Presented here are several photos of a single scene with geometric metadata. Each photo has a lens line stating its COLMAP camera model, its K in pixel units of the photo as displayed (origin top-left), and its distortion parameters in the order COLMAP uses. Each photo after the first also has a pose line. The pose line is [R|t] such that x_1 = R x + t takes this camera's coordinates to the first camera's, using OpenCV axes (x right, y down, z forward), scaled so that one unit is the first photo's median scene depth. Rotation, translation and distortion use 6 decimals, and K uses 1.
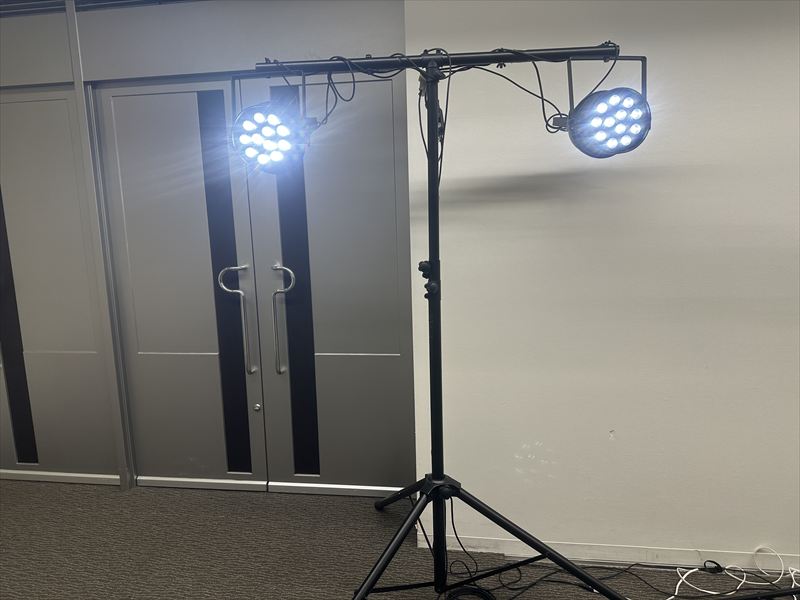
lens RADIAL K [[582.4, 0, 383.1], [0, 582.4, 302.7], [0, 0, 1]] dist [0.069962, -0.081250]
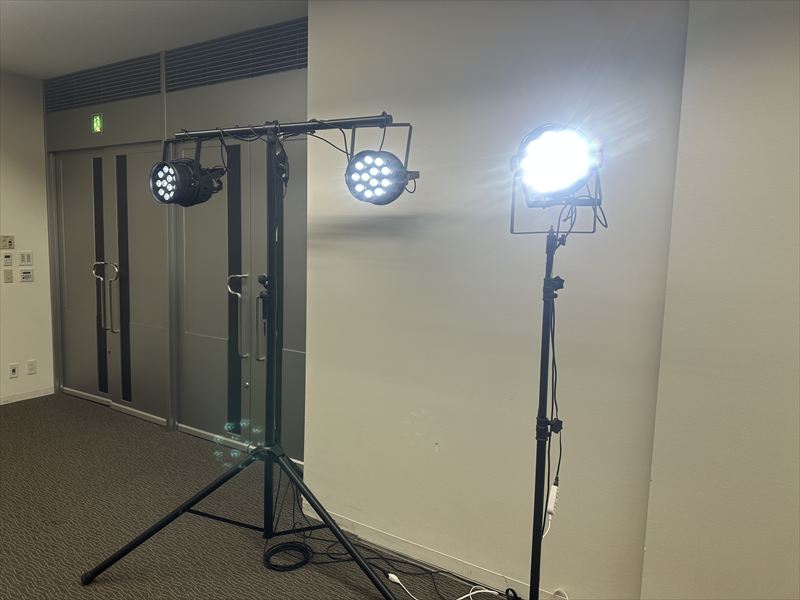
lens RADIAL K [[582.4, 0, 383.1], [0, 582.4, 302.7], [0, 0, 1]] dist [0.069962, -0.081250]
pose [[0.901641, 0.103442, -0.419933, 0.731920], [-0.124787, 0.991903, -0.023596, -0.010876], [0.414092, 0.073677, 0.907248, -0.074261]]
